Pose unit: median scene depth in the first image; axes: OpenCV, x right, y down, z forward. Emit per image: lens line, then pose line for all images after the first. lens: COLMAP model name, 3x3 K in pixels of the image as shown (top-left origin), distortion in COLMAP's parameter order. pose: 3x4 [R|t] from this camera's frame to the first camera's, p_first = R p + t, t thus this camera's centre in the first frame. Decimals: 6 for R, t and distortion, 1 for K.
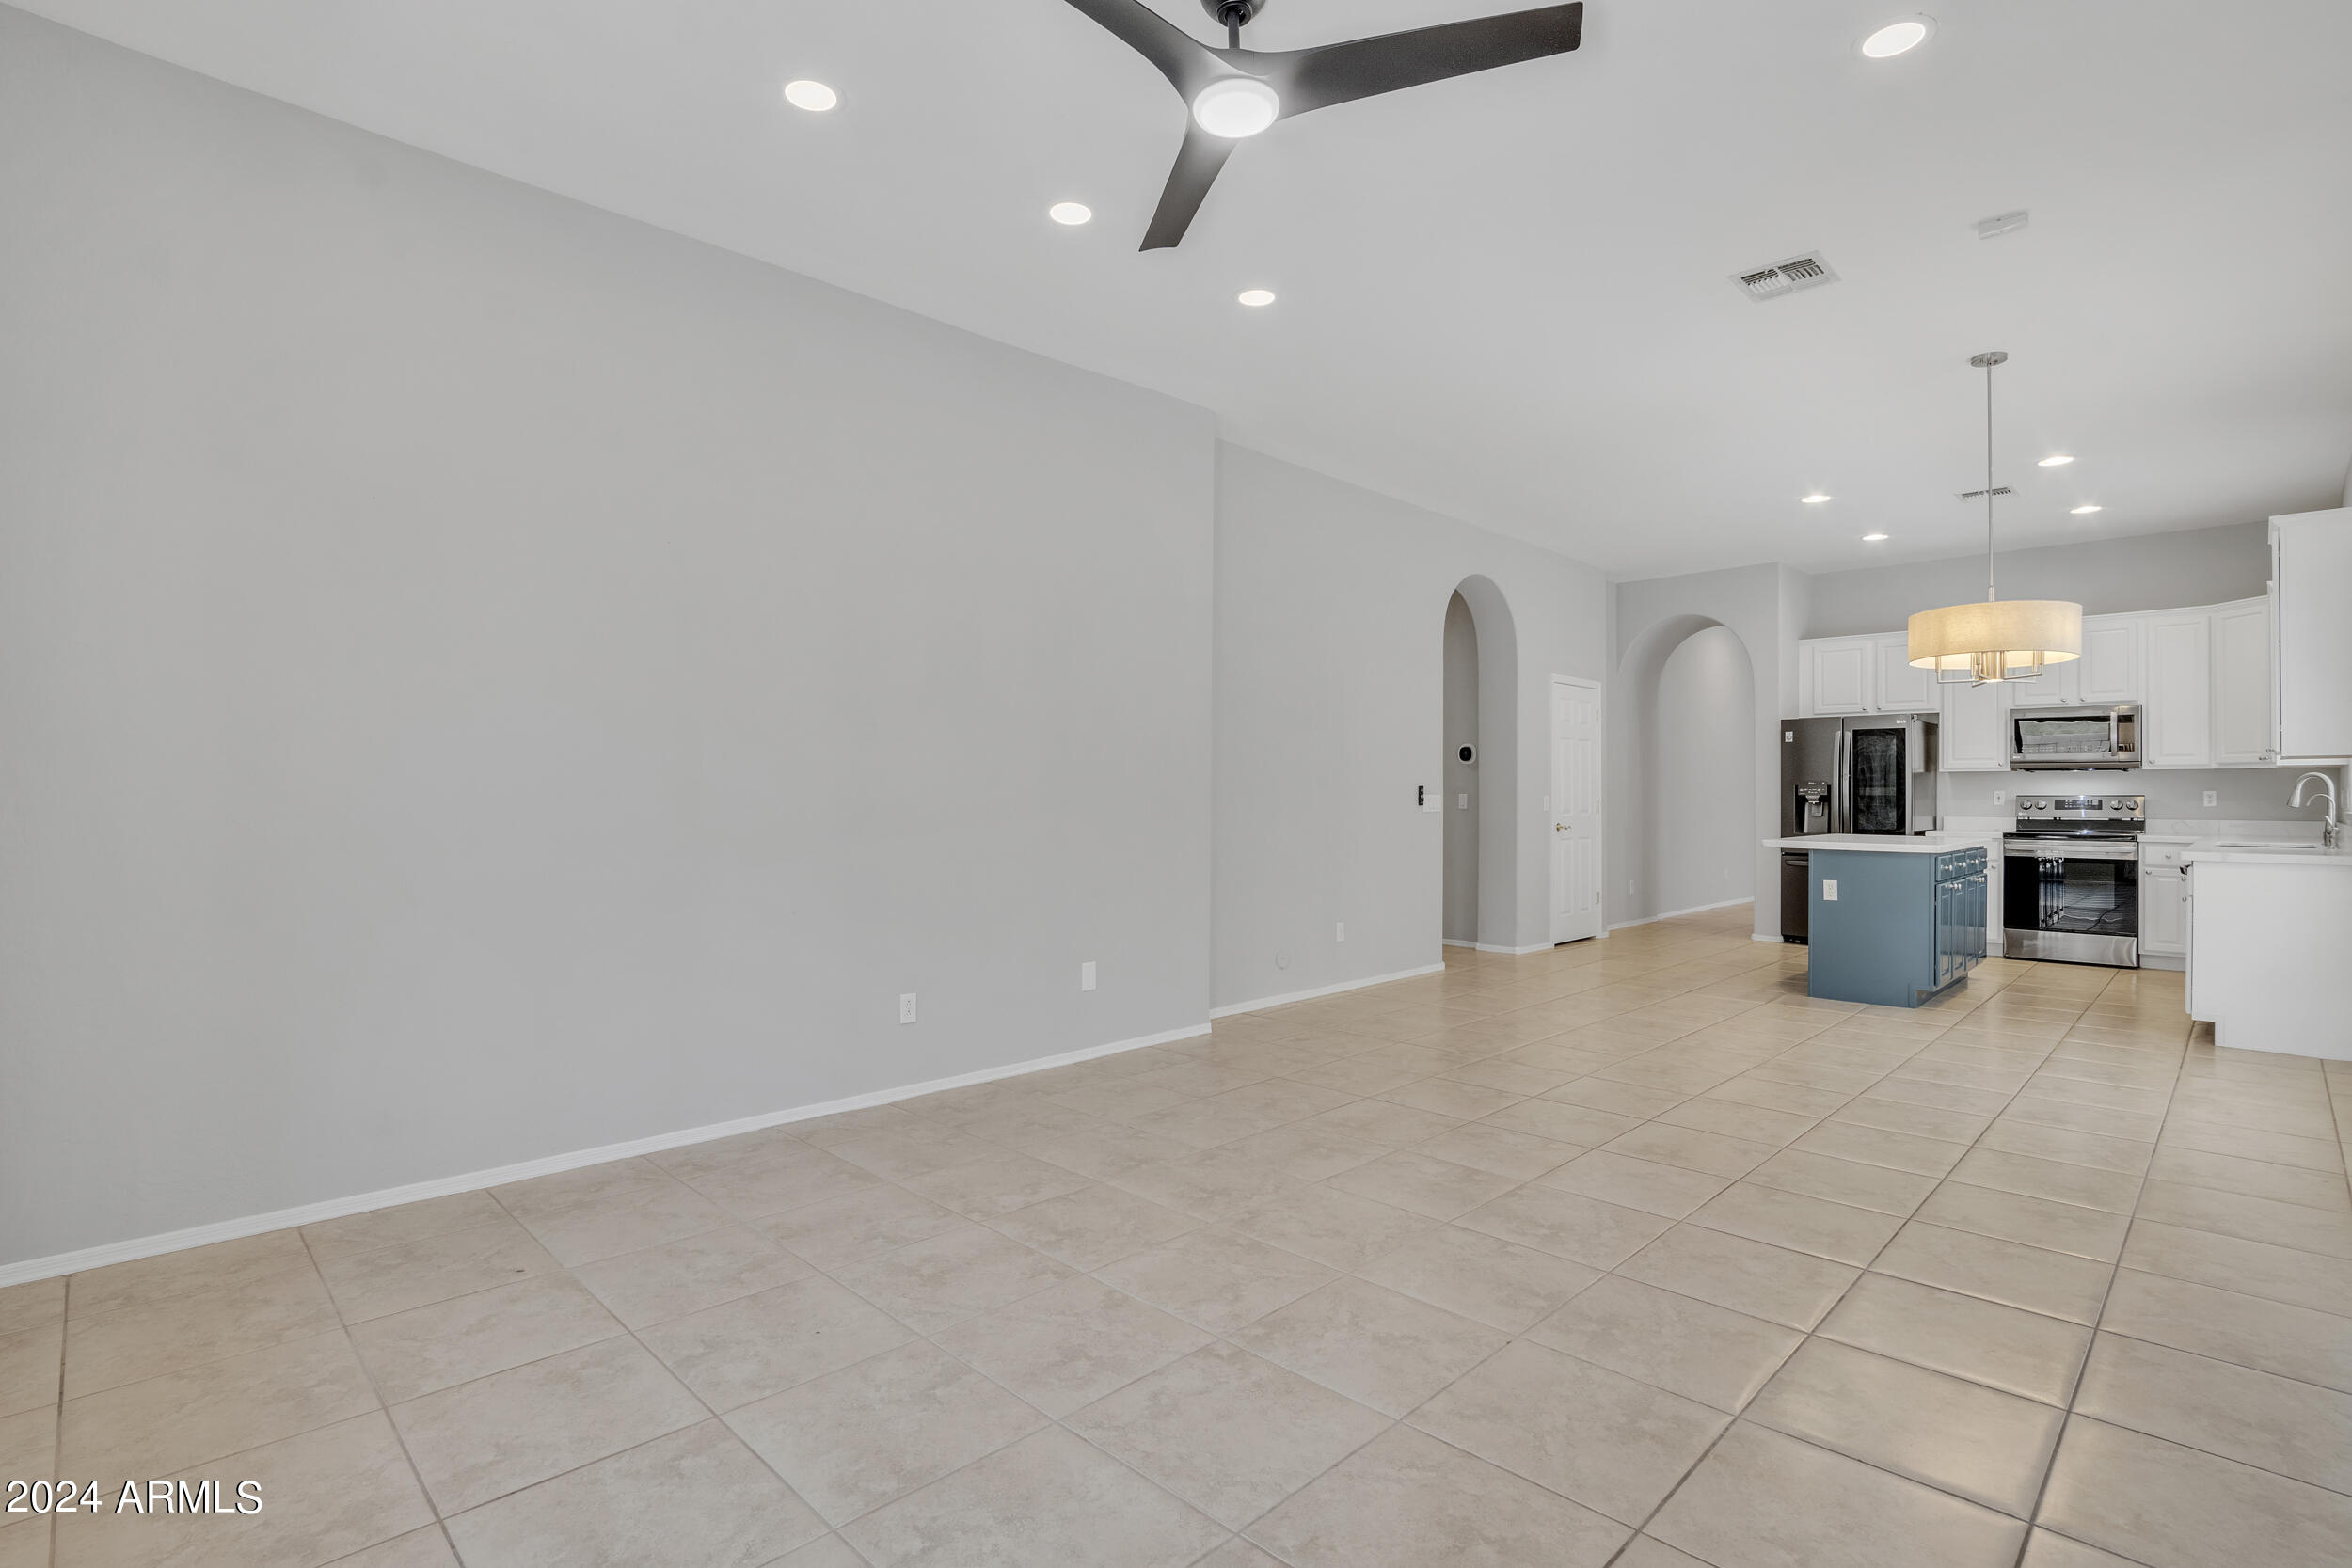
lens RADIAL K [[1118.4, 0, 1172.3], [0, 1118.4, 800.0], [0, 0, 1]] dist [-0.033507, 0.004649]
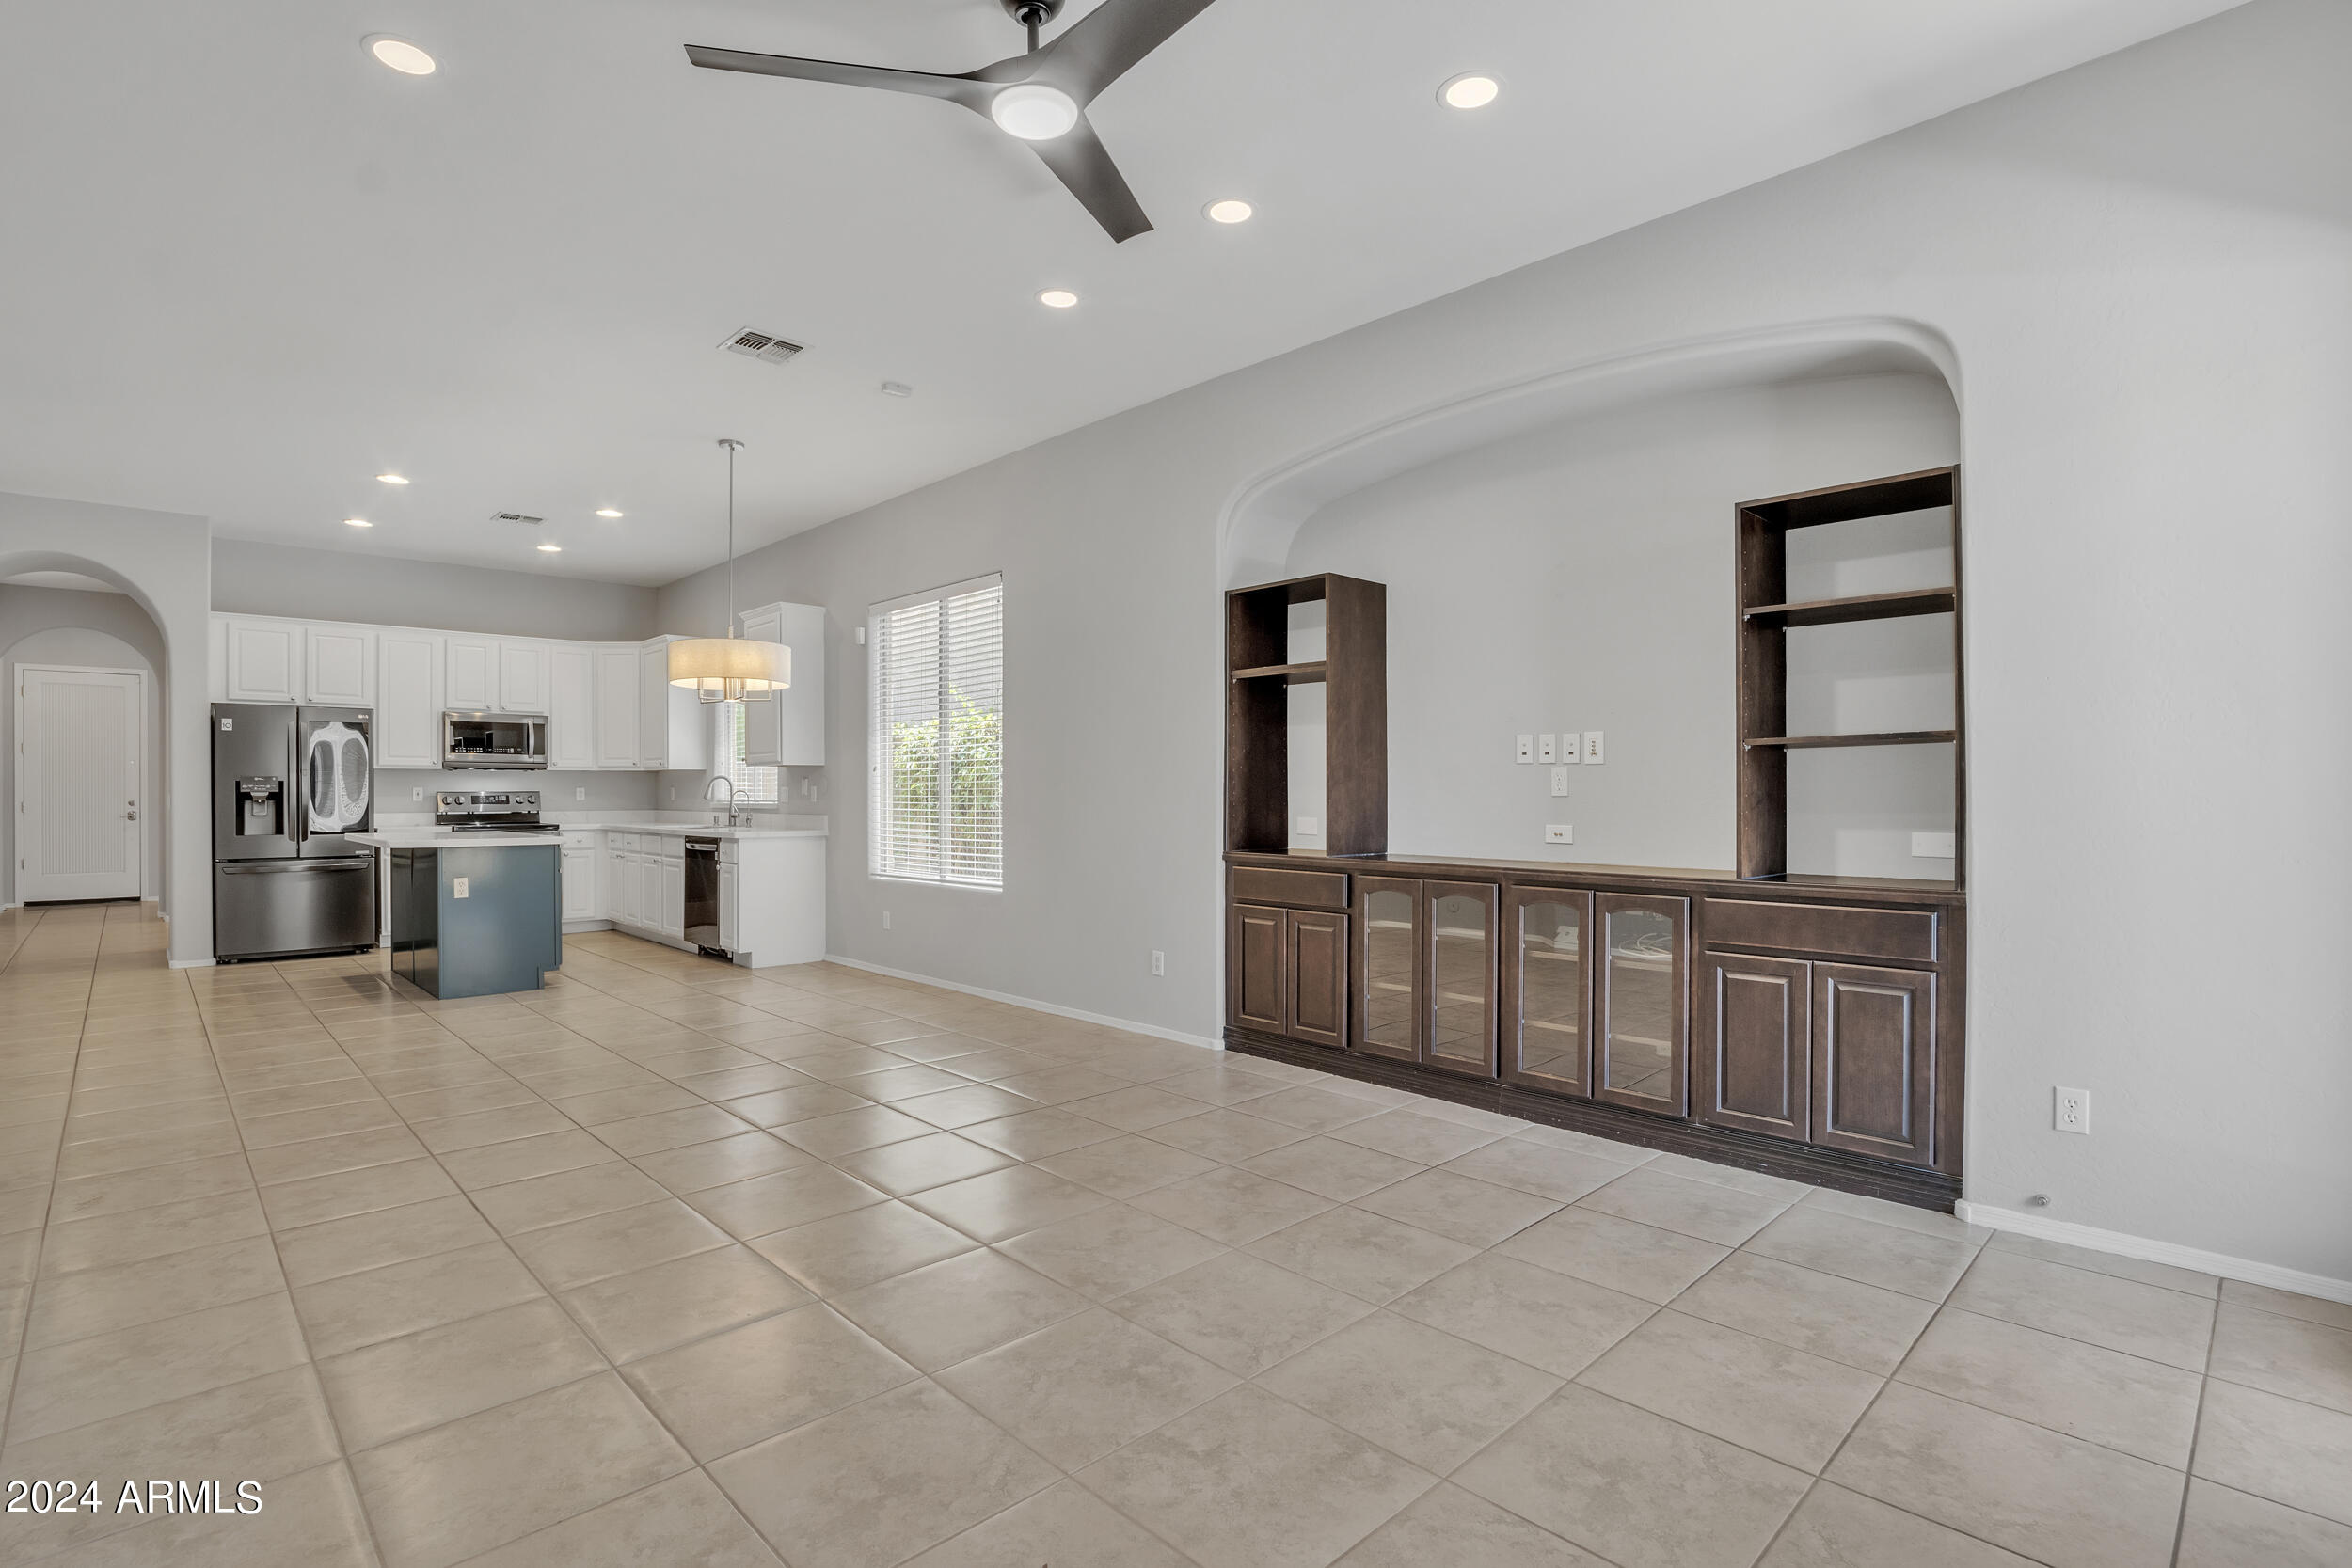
lens RADIAL K [[1118.4, 0, 1172.3], [0, 1118.4, 800.0], [0, 0, 1]] dist [-0.033507, 0.004649]
pose [[0.017541, -0.007908, 0.999815, -0.322157], [0.005796, 0.999953, 0.007807, -0.000739], [-0.999829, 0.005658, 0.017586, 0.291118]]
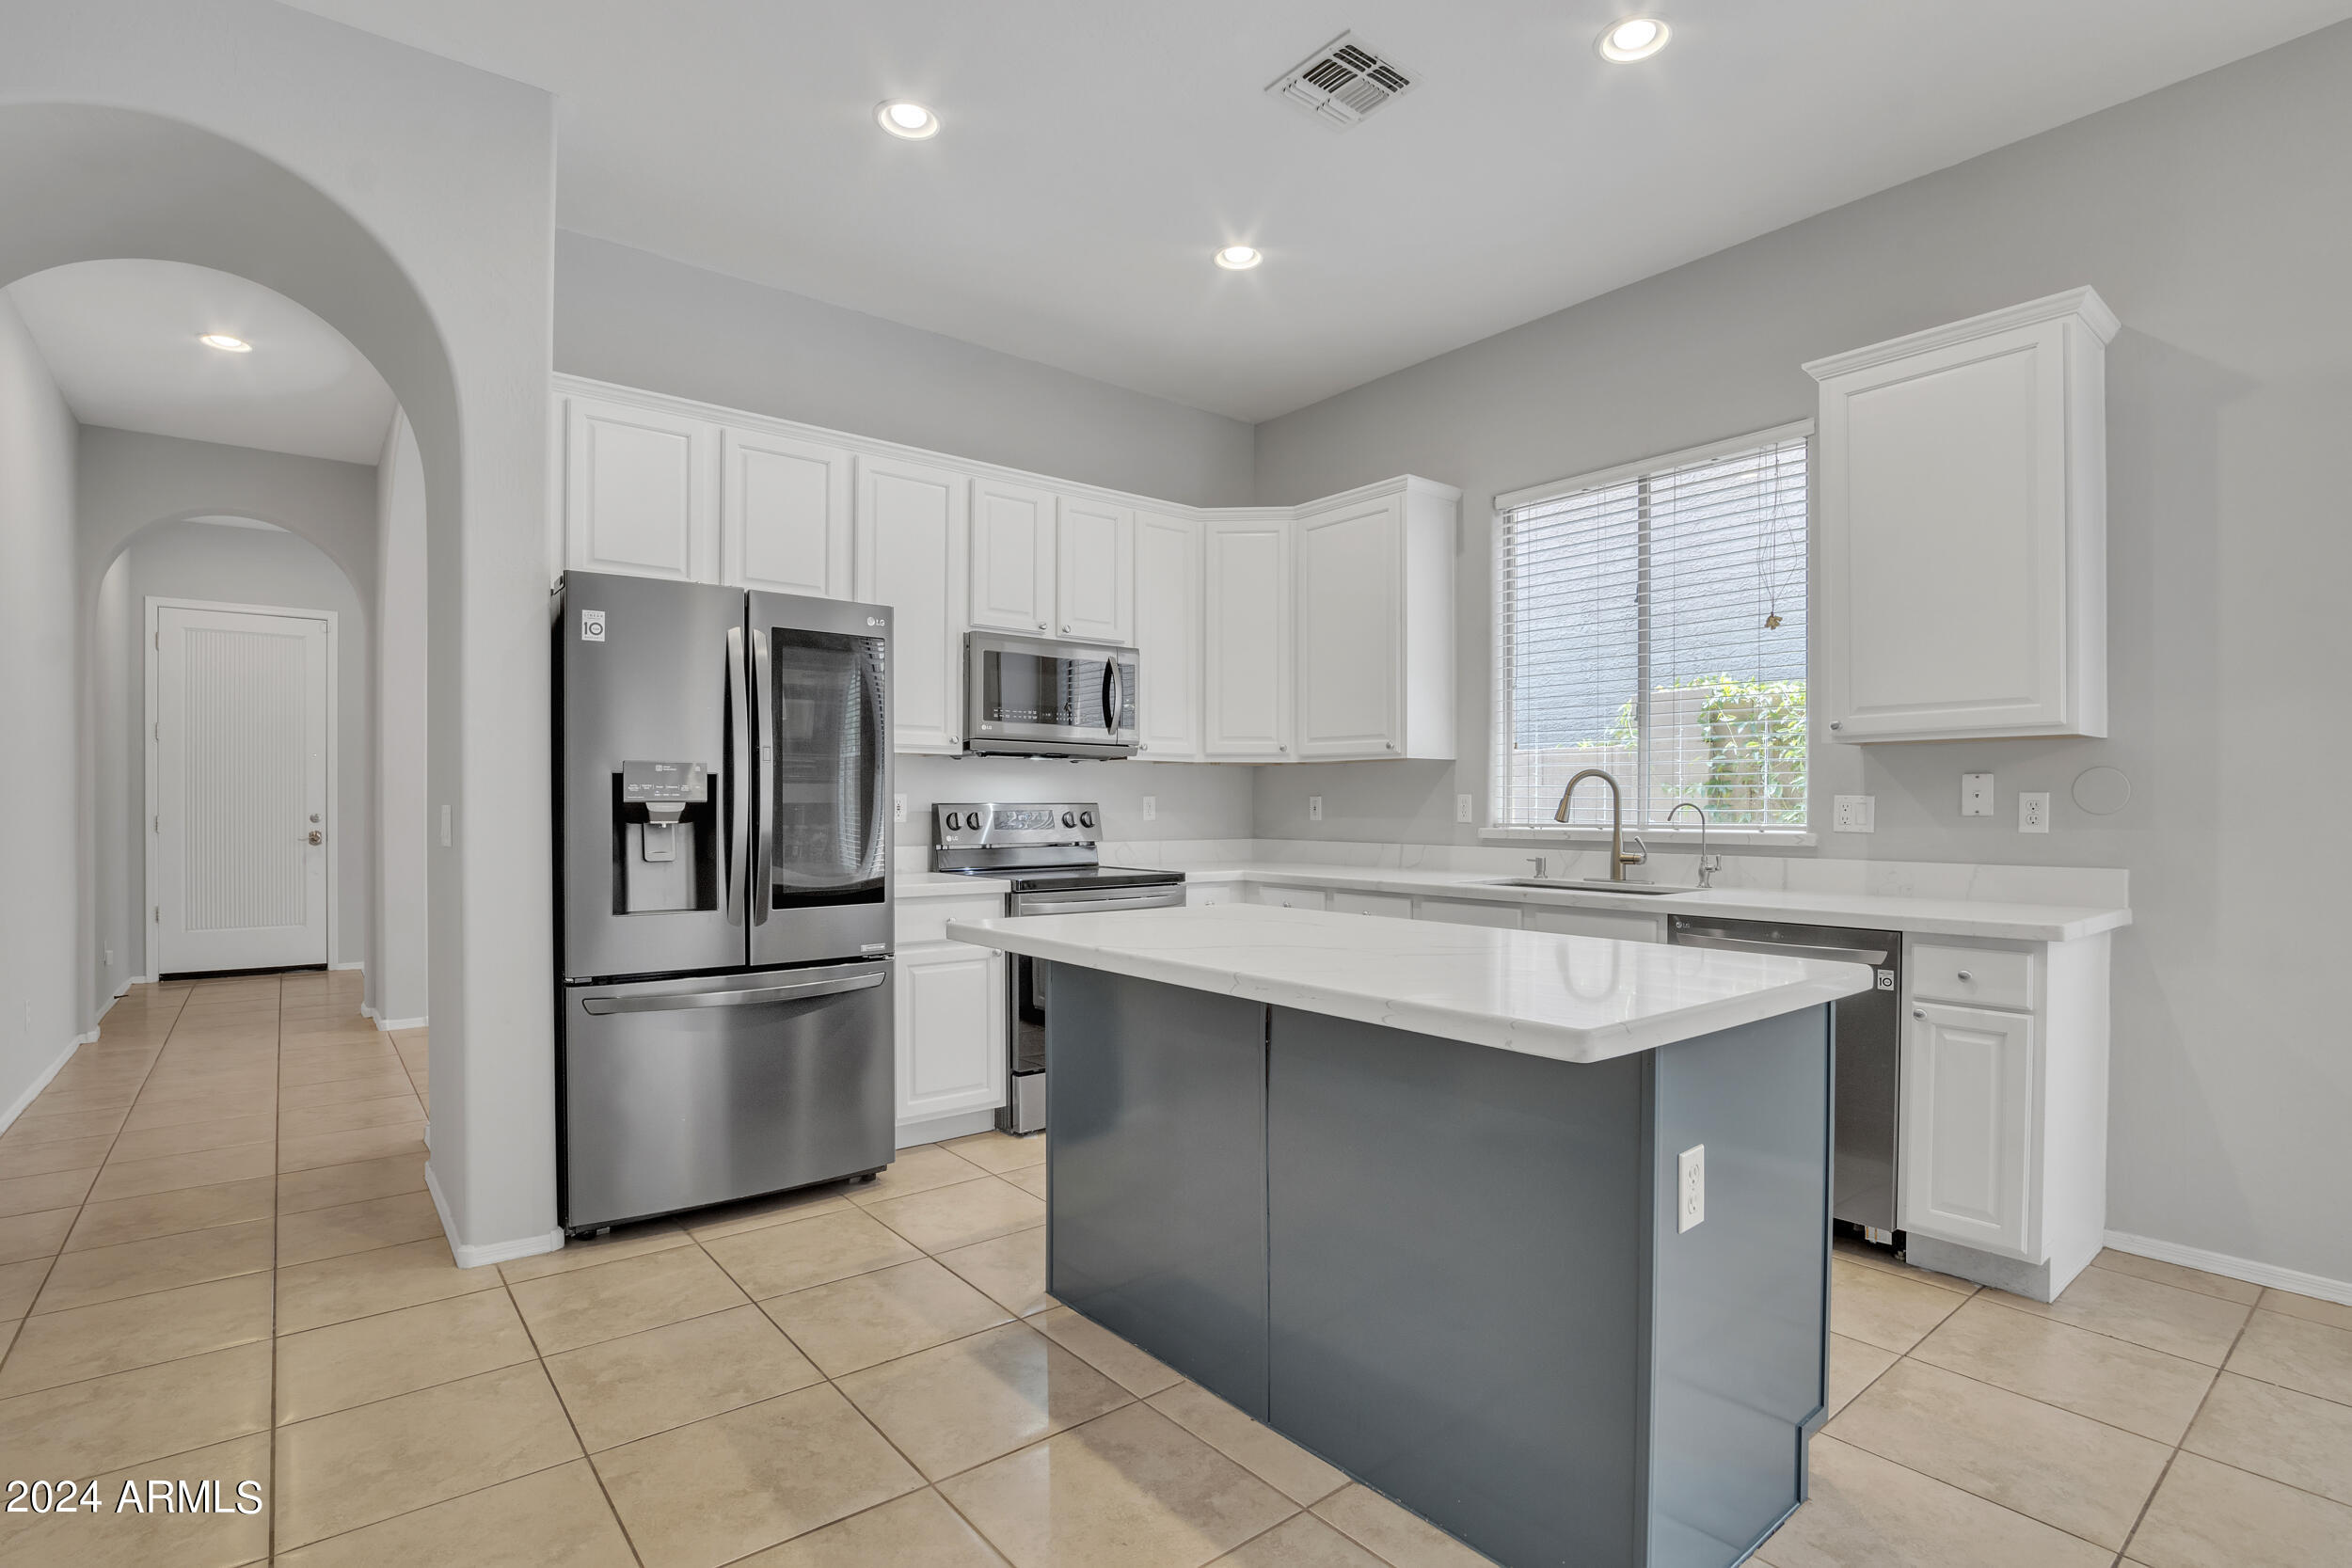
lens RADIAL K [[1130.6, 0, 1183.9], [0, 1130.6, 813.2], [0, 0, 1]] dist [-0.034451, 0.001065]
pose [[0.100286, -0.008653, 0.994921, 0.280091], [0.002849, 0.999961, 0.008410, -0.003894], [-0.994955, 0.001991, 0.100307, 0.914991]]
